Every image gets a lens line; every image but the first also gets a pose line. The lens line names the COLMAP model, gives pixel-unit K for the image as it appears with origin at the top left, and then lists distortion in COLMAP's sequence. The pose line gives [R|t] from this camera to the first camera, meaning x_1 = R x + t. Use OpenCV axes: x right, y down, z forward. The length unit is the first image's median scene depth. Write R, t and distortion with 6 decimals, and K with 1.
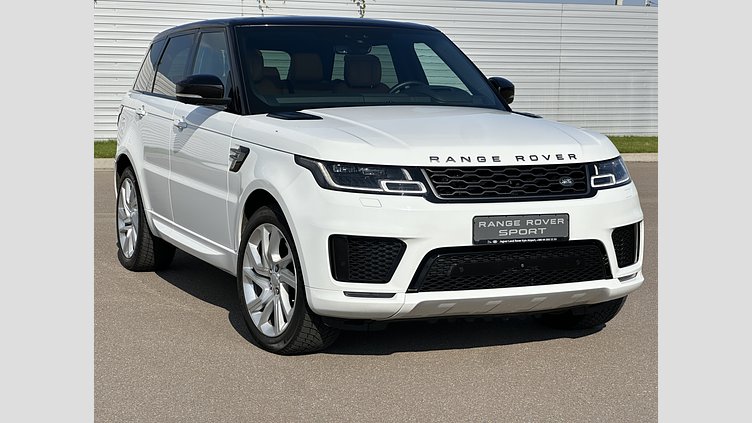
lens RADIAL K [[1296.1, 0, 375.9], [0, 1296.1, 167.7], [0, 0, 1]] dist [-0.021220, 0.000000]
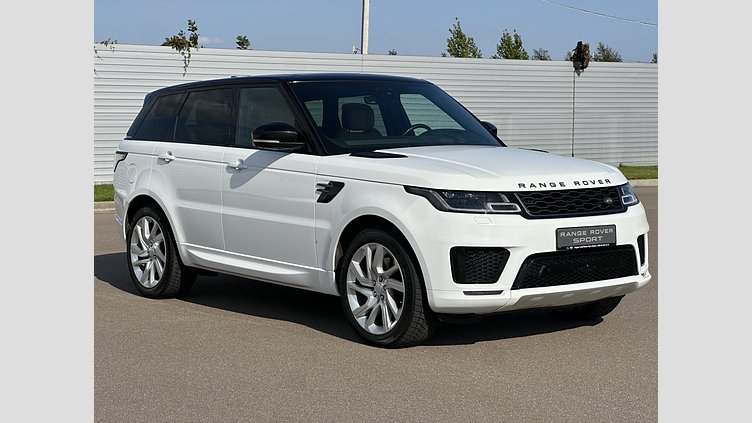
lens RADIAL K [[1296.1, 0, 375.5], [0, 1296.1, 209.4], [0, 0, 1]] dist [-0.021220, 0.000000]
pose [[0.971356, -0.032461, 0.235402, -0.376915], [0.033032, 0.999453, 0.001518, 0.009828], [-0.235323, 0.006301, 0.971897, -0.198629]]
